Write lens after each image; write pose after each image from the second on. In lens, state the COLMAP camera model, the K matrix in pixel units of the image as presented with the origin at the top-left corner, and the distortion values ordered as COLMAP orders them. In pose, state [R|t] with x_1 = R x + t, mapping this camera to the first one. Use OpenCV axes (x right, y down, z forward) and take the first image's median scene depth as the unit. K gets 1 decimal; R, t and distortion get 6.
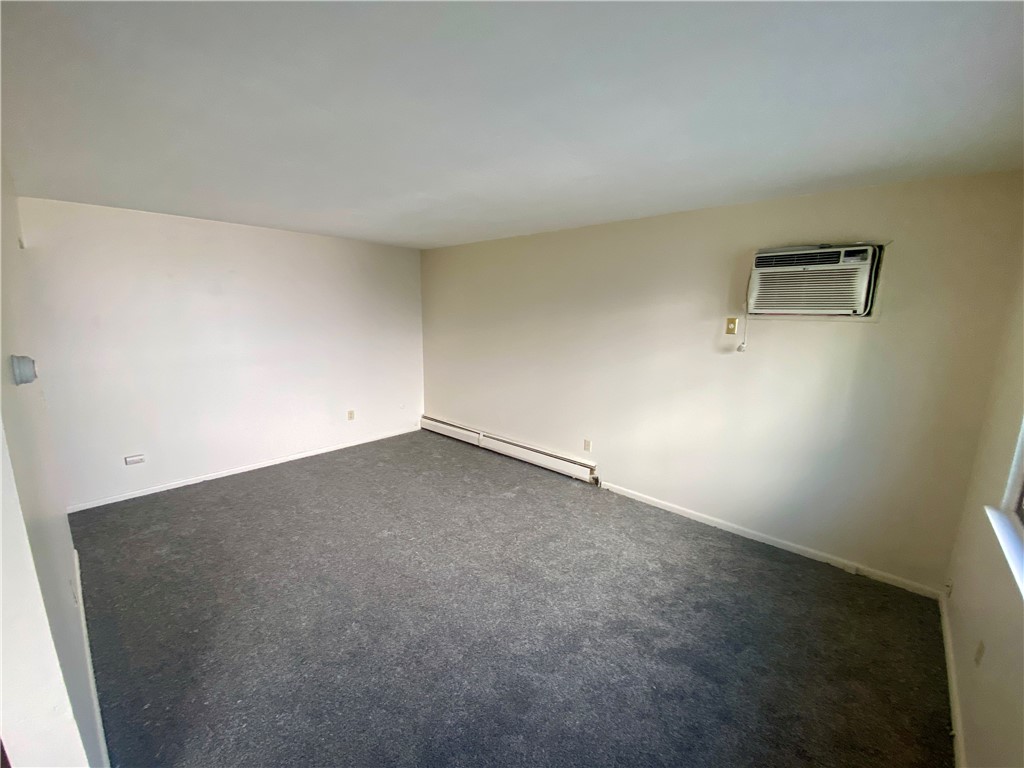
lens RADIAL K [[416.7, 0, 501.7], [0, 416.7, 382.5], [0, 0, 1]] dist [-0.003737, -0.004738]
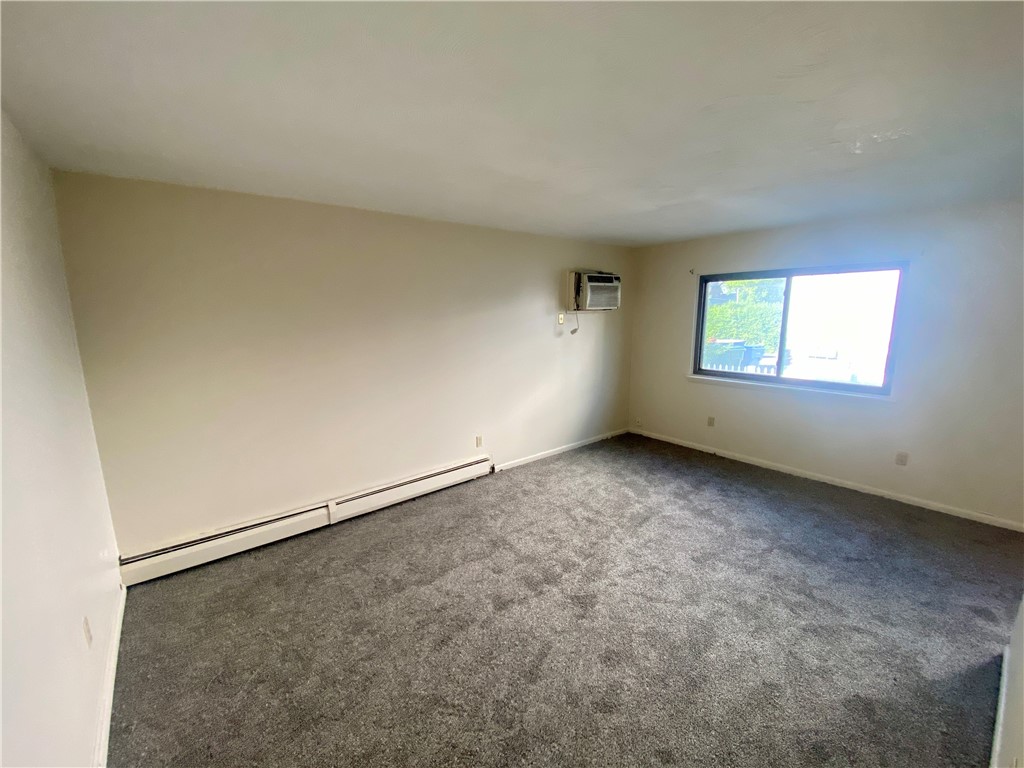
lens RADIAL K [[416.7, 0, 506.7], [0, 416.7, 376.9], [0, 0, 1]] dist [-0.003737, -0.004738]
pose [[0.164123, -0.180671, 0.969753, -0.963972], [0.194009, 0.969795, 0.147845, -0.184901], [-0.967173, 0.163876, 0.194218, 0.892266]]
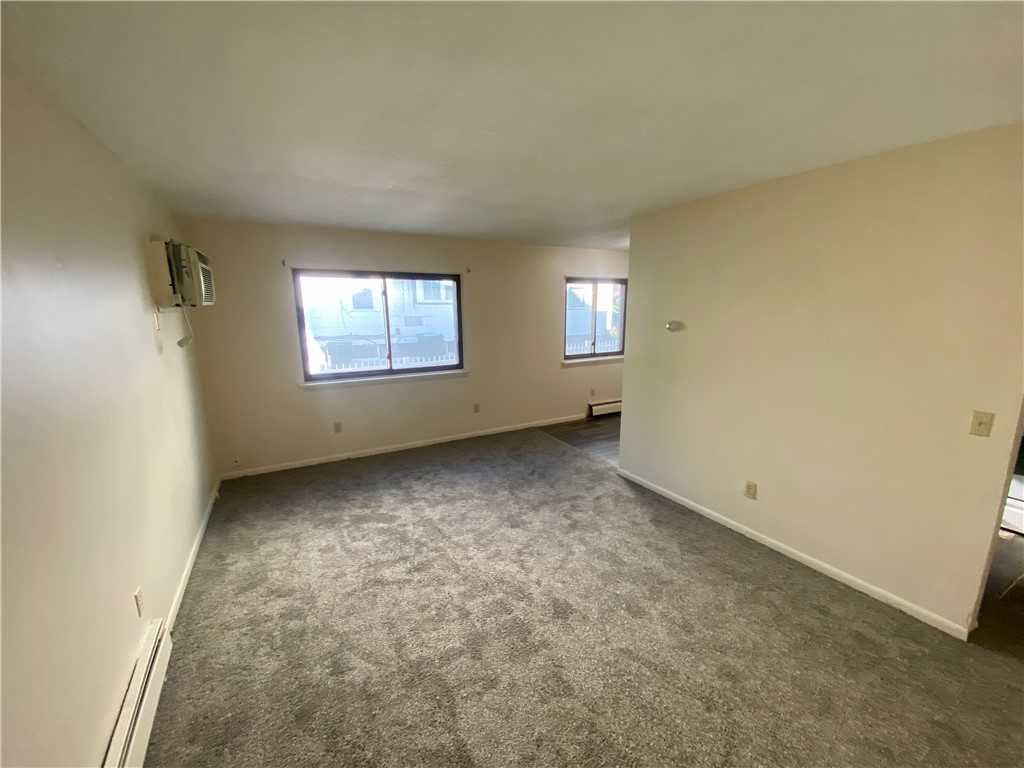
lens RADIAL K [[416.7, 0, 508.5], [0, 416.7, 387.2], [0, 0, 1]] dist [-0.003737, -0.004738]
pose [[-0.943698, -0.076495, 0.321842, -0.395582], [0.051741, 0.926793, 0.371992, -0.281790], [-0.326736, 0.367701, -0.870655, 1.487595]]
